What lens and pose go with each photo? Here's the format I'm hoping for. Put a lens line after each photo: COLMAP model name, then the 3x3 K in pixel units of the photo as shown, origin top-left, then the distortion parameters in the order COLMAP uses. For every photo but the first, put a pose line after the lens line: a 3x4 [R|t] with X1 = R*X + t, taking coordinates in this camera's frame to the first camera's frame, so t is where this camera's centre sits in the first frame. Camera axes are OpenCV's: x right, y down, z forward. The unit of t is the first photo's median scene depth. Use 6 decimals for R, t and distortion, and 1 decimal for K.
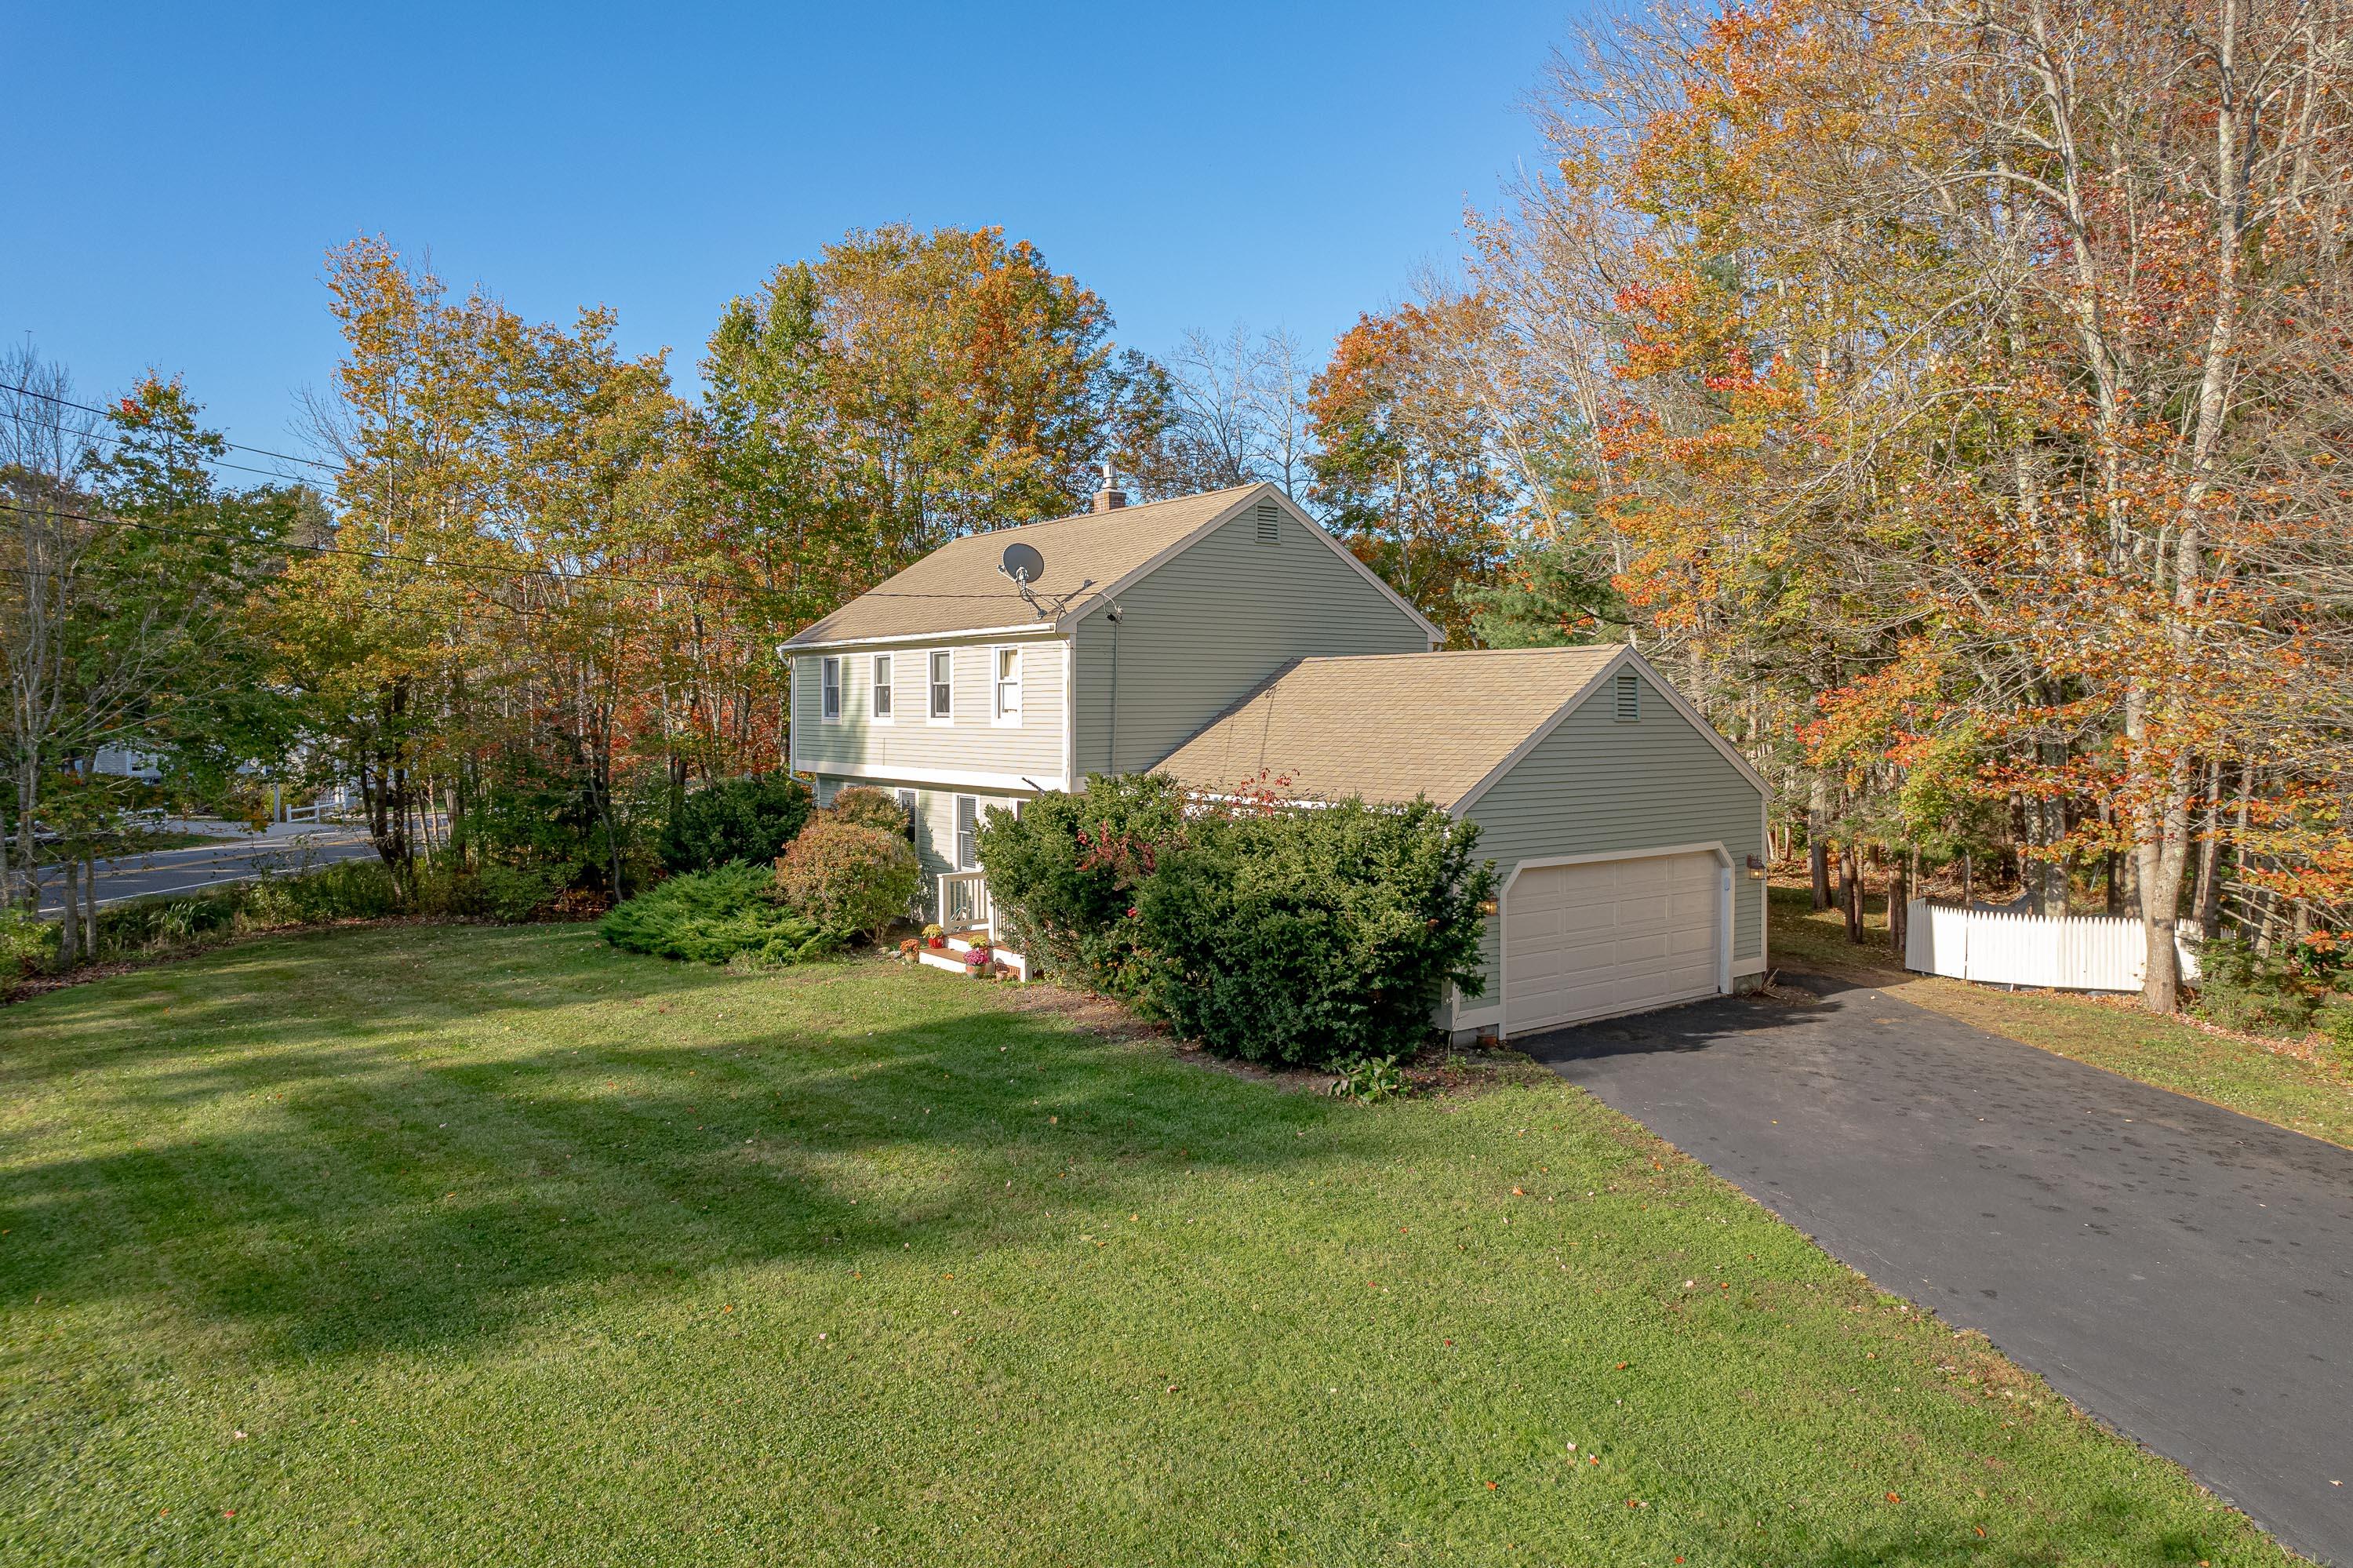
lens RADIAL K [[1447.3, 0, 1172.1], [0, 1447.3, 815.2], [0, 0, 1]] dist [-0.077776, 0.064793]
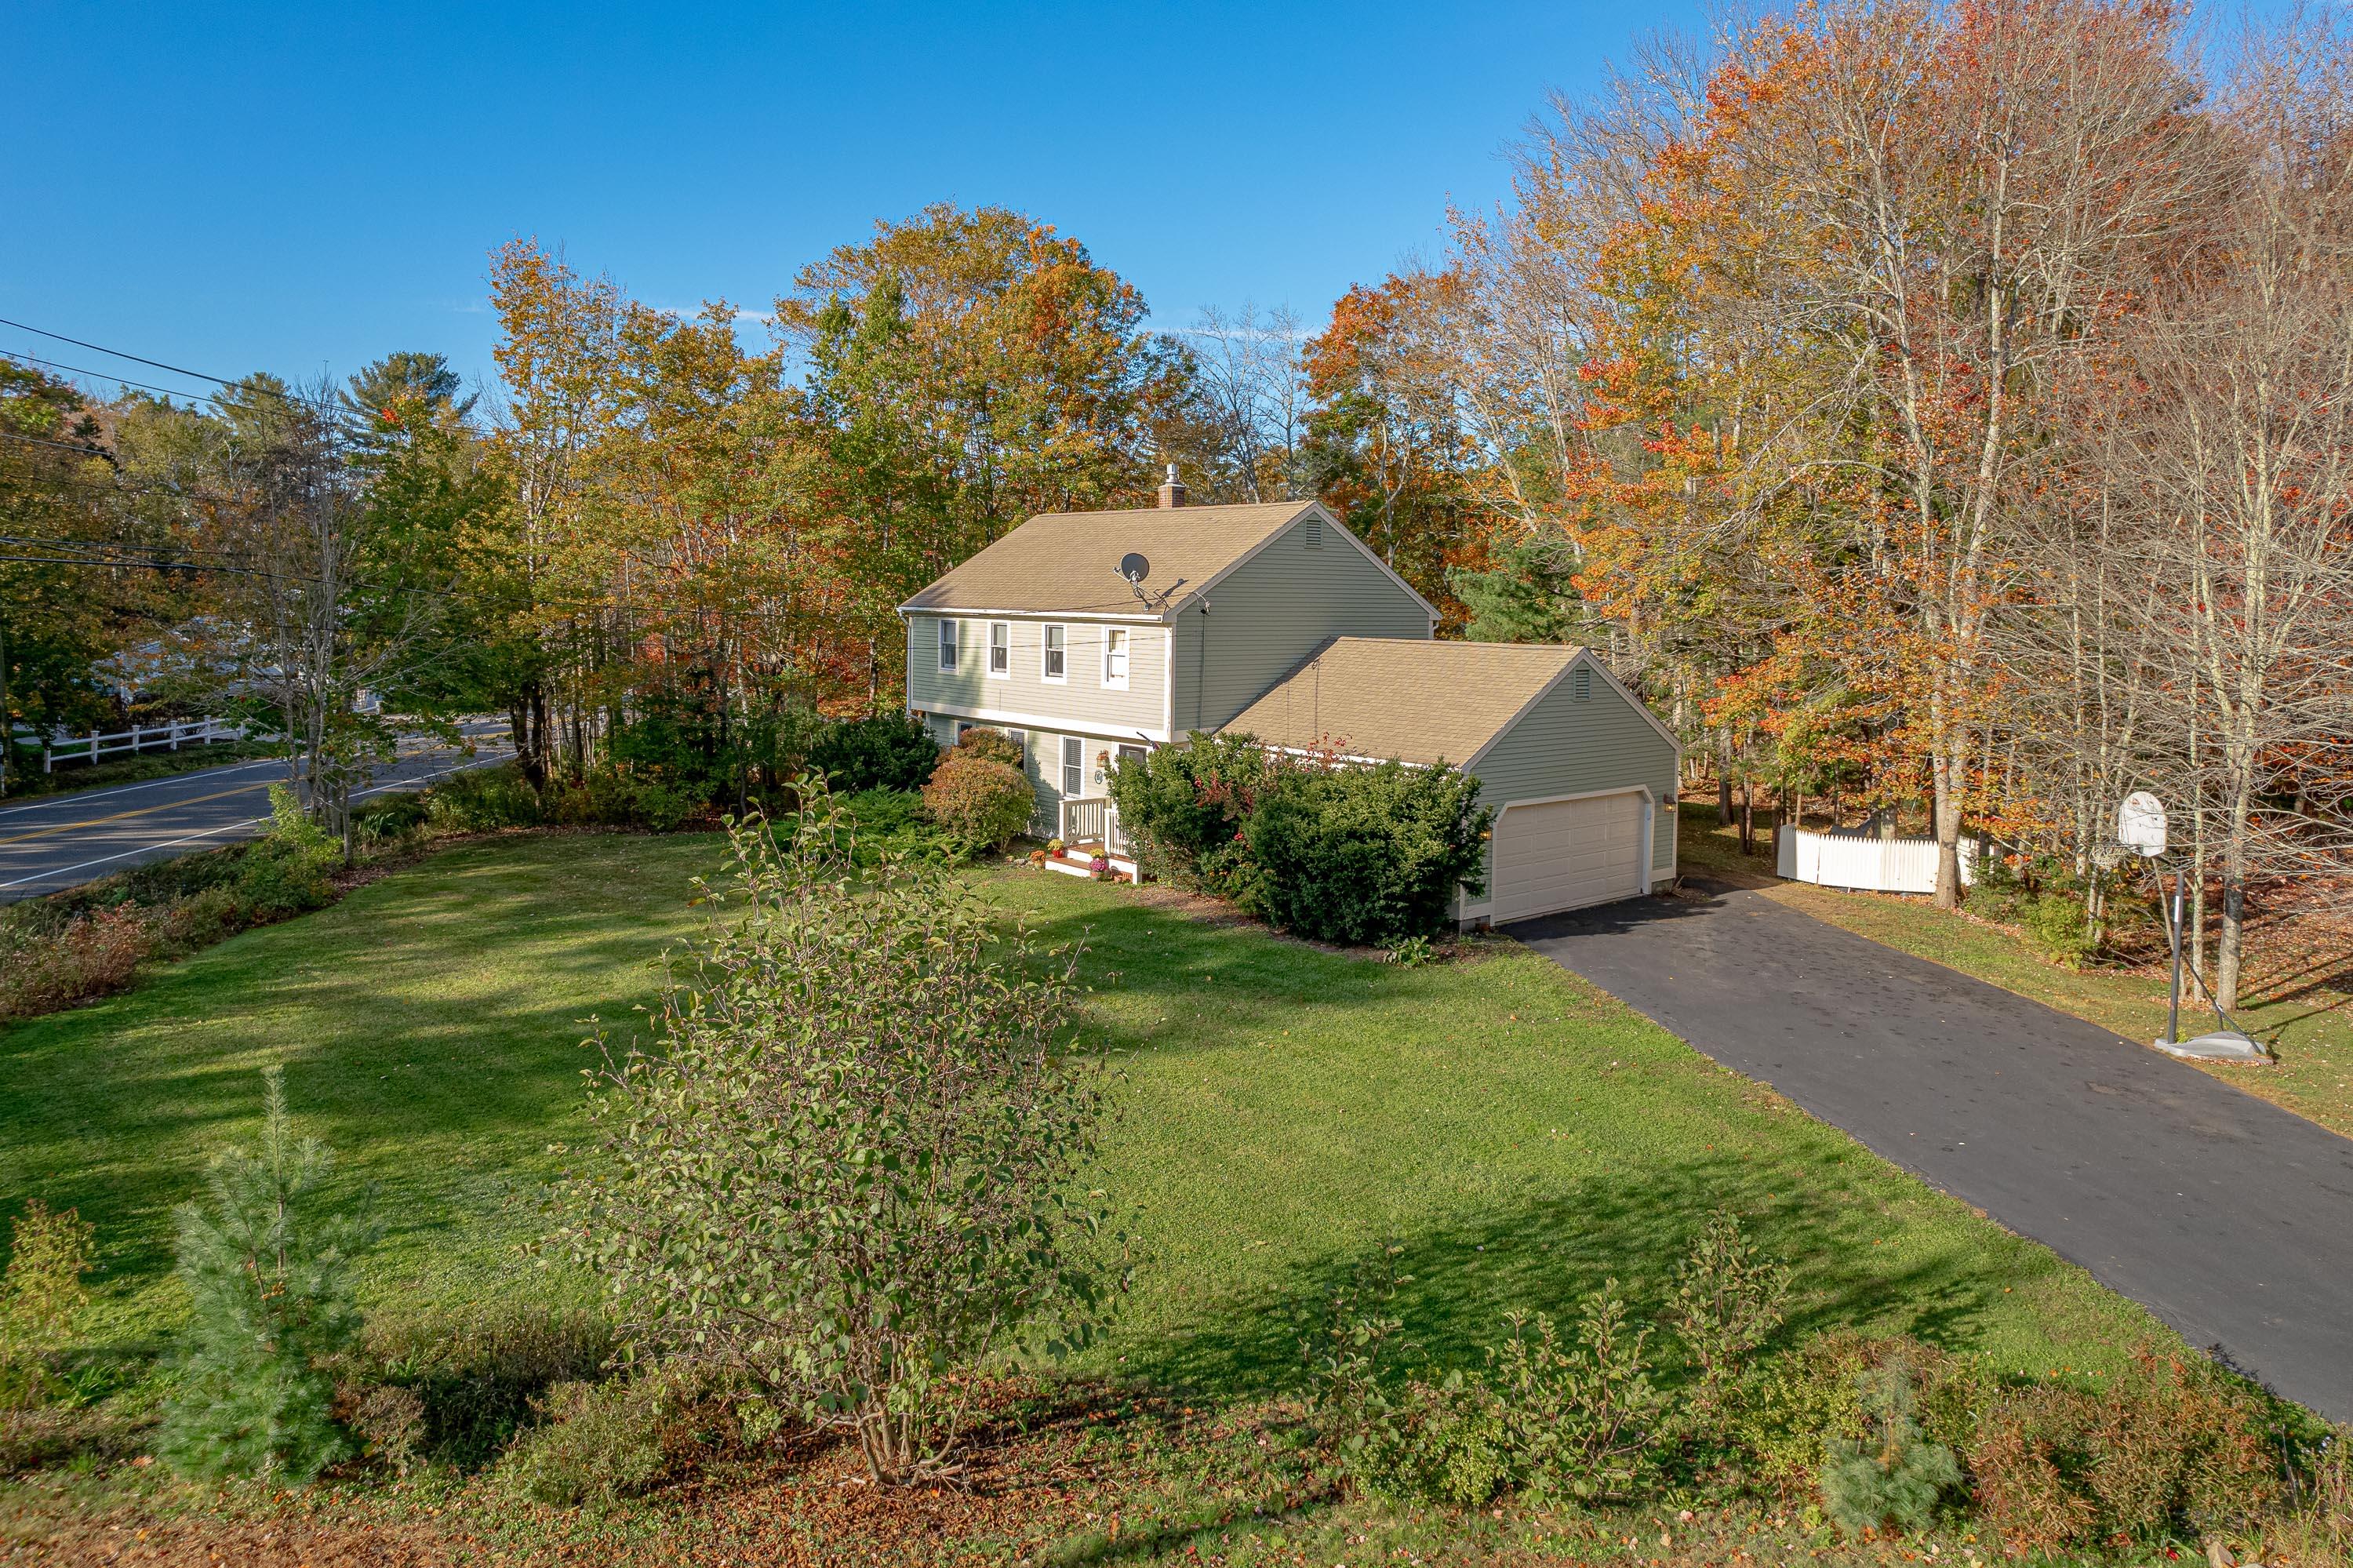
lens RADIAL K [[1524.6, 0, 1220.2], [0, 1524.6, 791.2], [0, 0, 1]] dist [-0.086778, 0.077403]
pose [[0.996432, 0.006396, 0.084156, -0.143015], [-0.011657, 0.997997, 0.062175, -0.058760], [-0.083589, -0.062935, 0.994511, -0.403514]]
